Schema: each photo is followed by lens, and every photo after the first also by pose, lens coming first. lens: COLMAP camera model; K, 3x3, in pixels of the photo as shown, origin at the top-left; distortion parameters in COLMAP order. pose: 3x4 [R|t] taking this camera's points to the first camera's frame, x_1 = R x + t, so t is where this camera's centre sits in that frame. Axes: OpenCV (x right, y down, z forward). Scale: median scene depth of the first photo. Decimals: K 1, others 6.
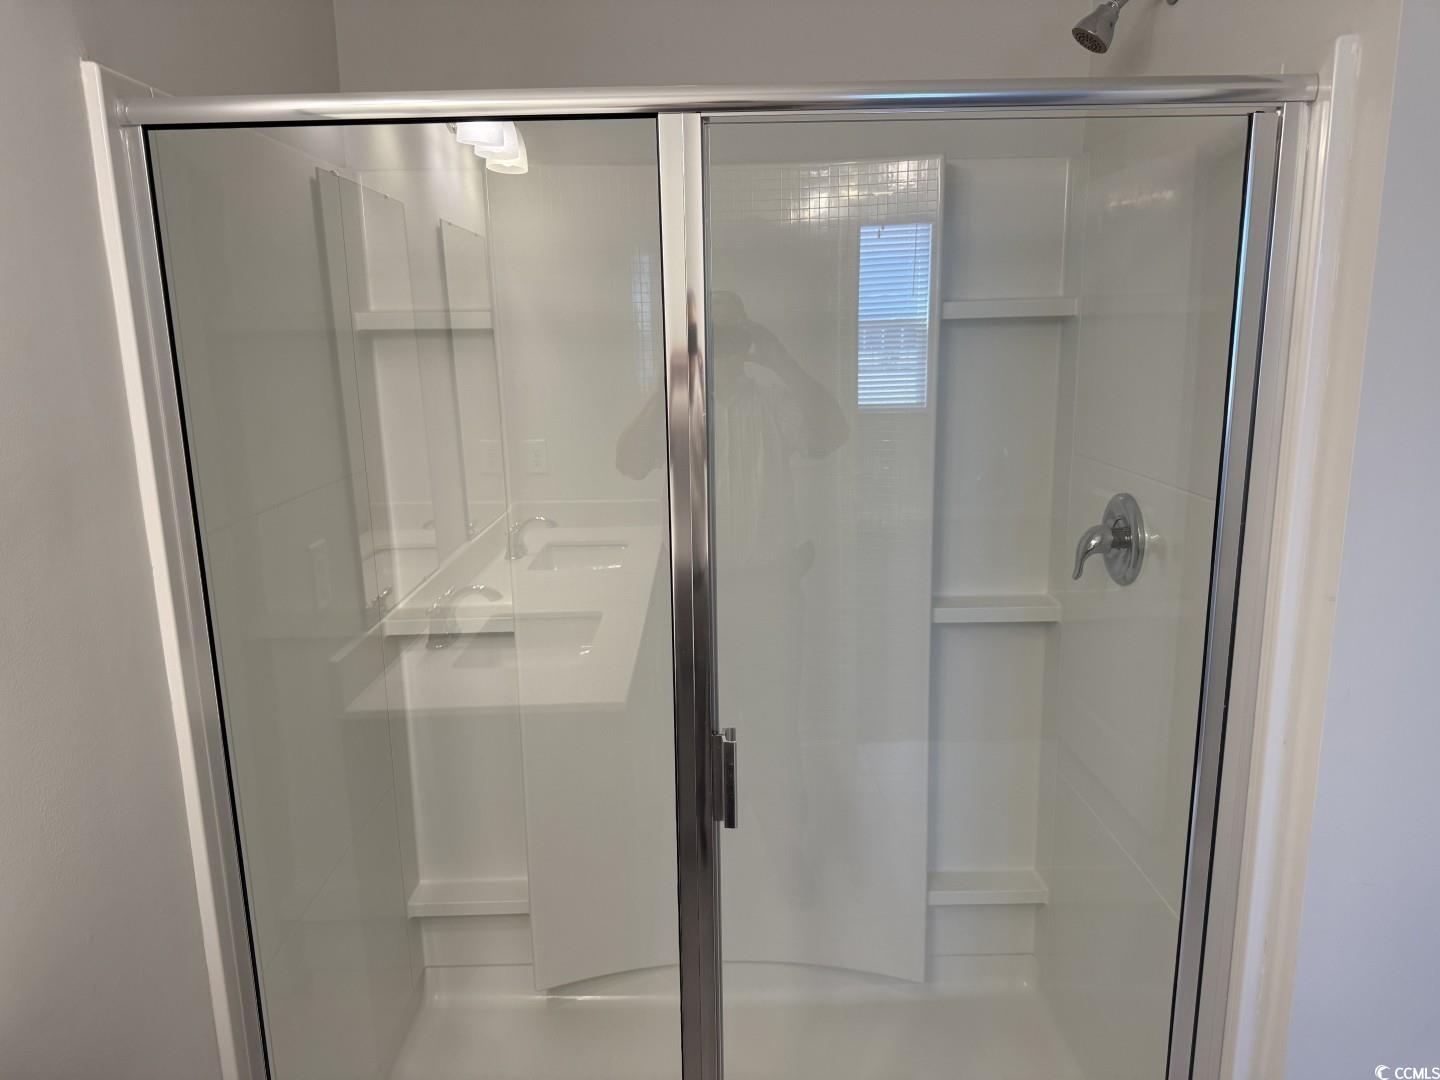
lens RADIAL K [[1013.6, 0, 715.1], [0, 1013.6, 538.1], [0, 0, 1]] dist [0.064549, -0.082059]
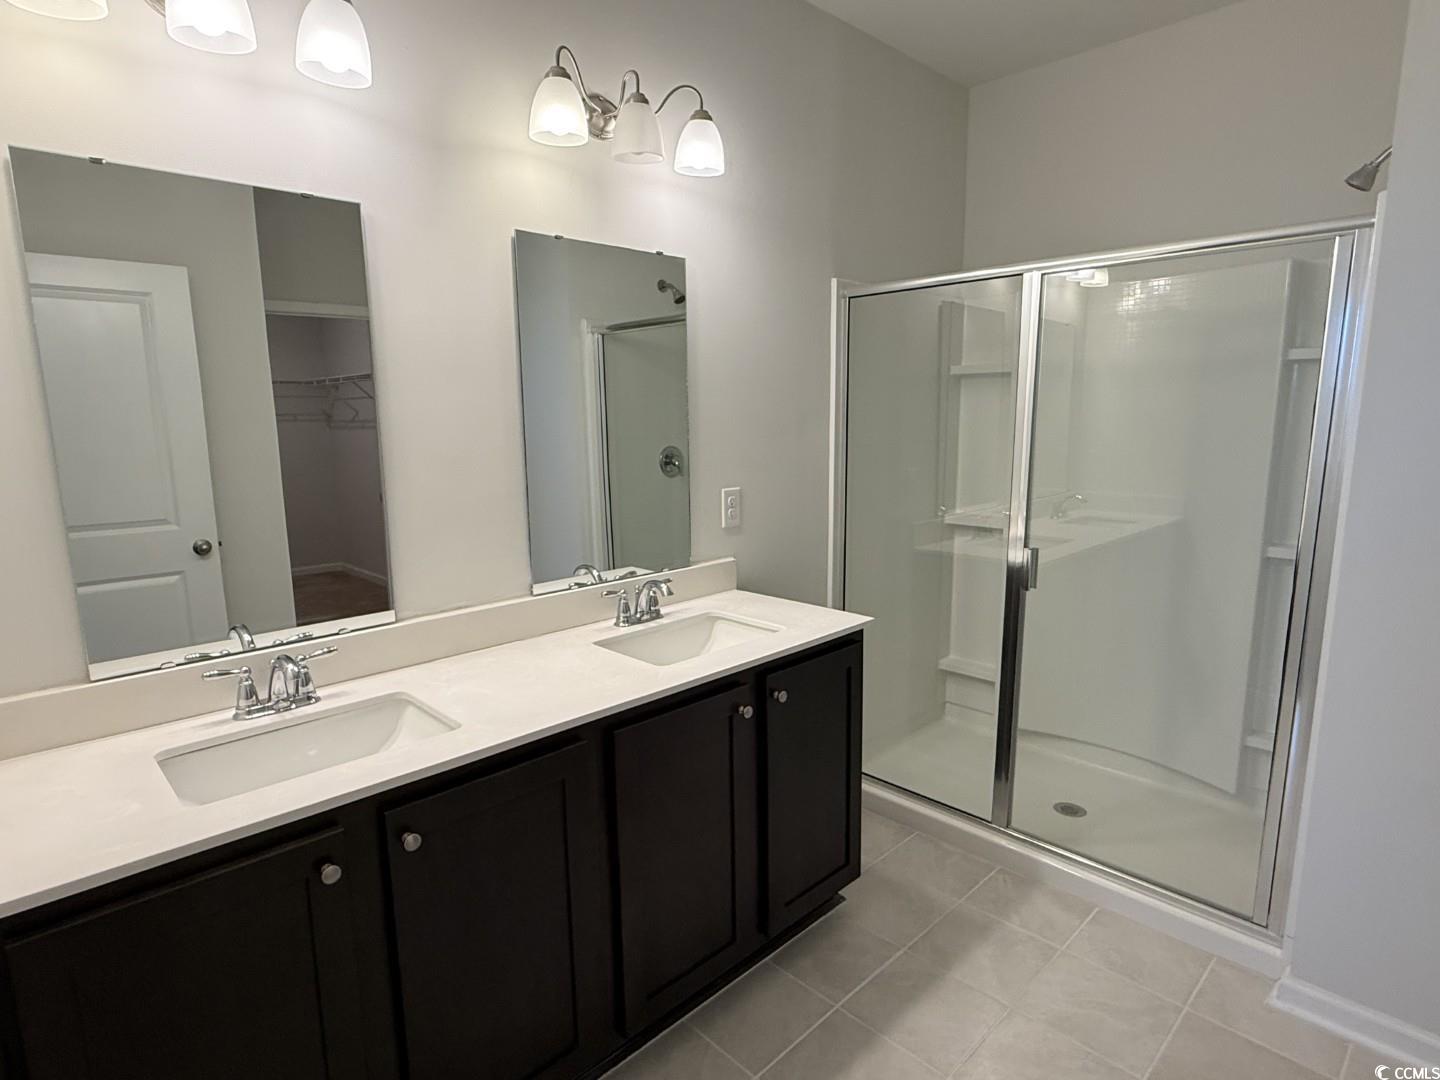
lens RADIAL K [[776.6, 0, 720.7], [0, 776.6, 541.7], [0, 0, 1]] dist [0.002457, -0.002387]
pose [[0.706032, 0.131512, -0.695862, 0.670342], [-0.146318, 0.988494, 0.038361, 0.205058], [0.692900, 0.074733, 0.717151, -0.638525]]
